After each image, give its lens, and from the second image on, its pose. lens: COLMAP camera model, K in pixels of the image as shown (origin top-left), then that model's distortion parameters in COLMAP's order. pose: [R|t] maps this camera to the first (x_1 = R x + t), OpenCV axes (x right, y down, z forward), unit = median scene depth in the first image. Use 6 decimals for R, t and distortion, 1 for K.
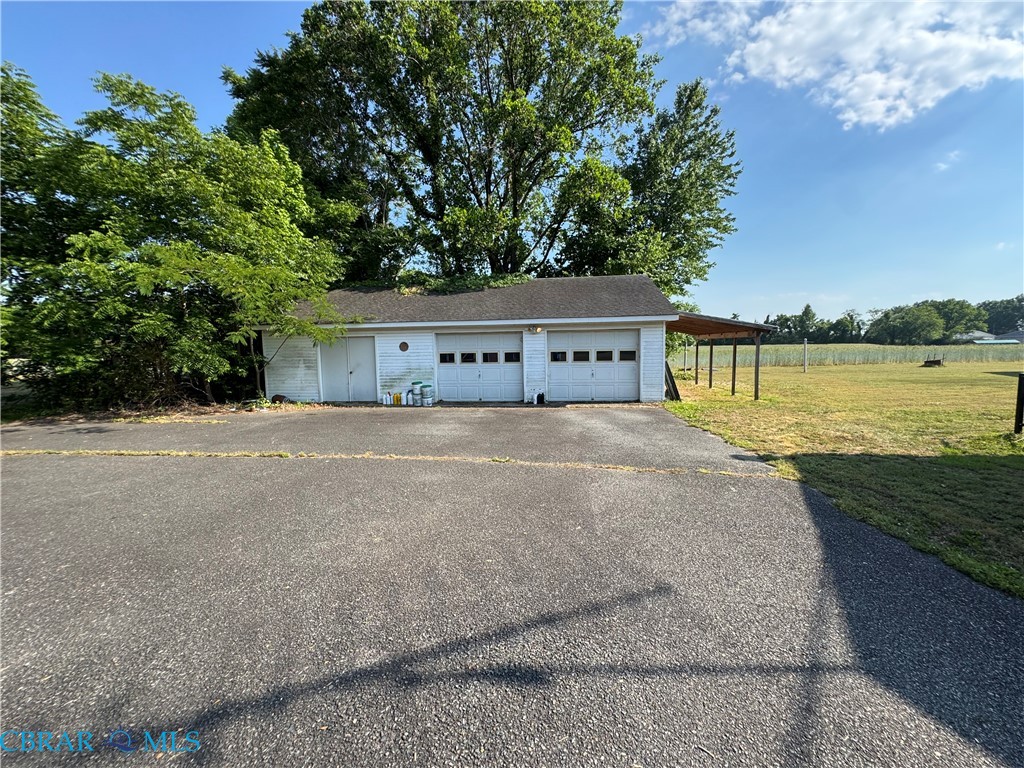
lens RADIAL K [[404.1, 0, 512.0], [0, 404.1, 384.0], [0, 0, 1]] dist [0.000386, -0.000012]
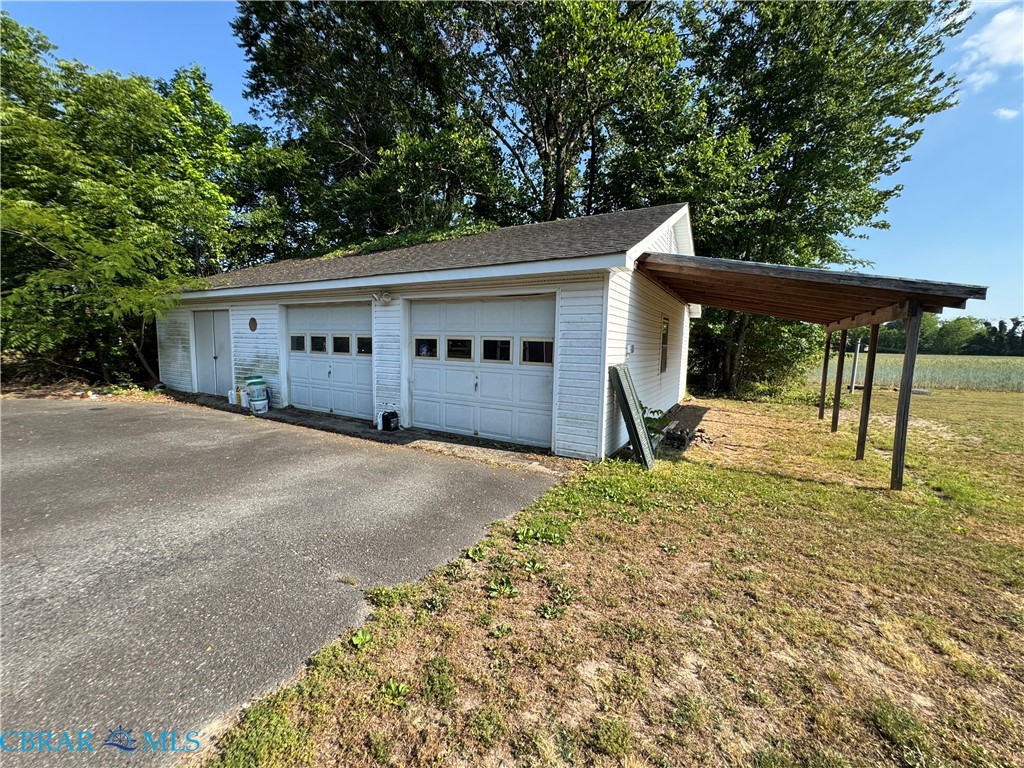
lens RADIAL K [[404.1, 0, 512.0], [0, 404.1, 384.0], [0, 0, 1]] dist [0.000386, -0.000012]
pose [[0.916848, 0.079930, -0.391153, 0.428468], [-0.075673, 0.996785, 0.026312, -0.041422], [0.391998, 0.005476, 0.919950, 0.532913]]
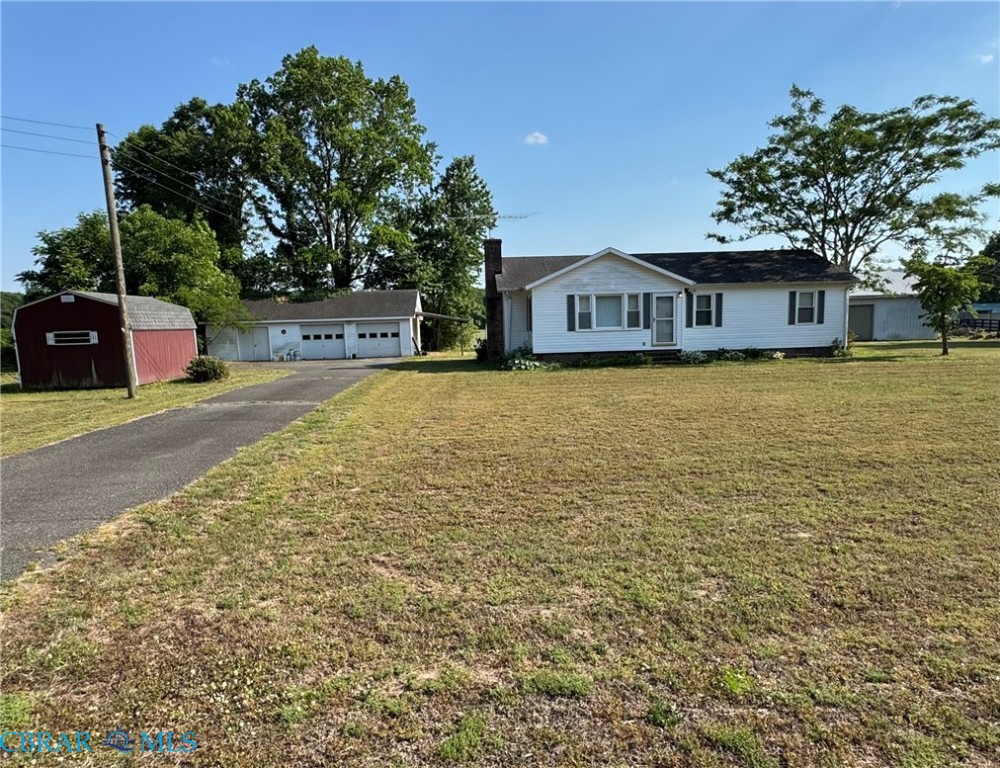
lens RADIAL K [[600.3, 0, 510.9], [0, 600.3, 408.2], [0, 0, 1]] dist [0.004356, -0.002825]
pose [[0.981302, -0.036996, 0.188886, 0.262982], [0.029562, 0.998679, 0.042025, 0.193664], [-0.190191, -0.035656, 0.981099, -2.157726]]
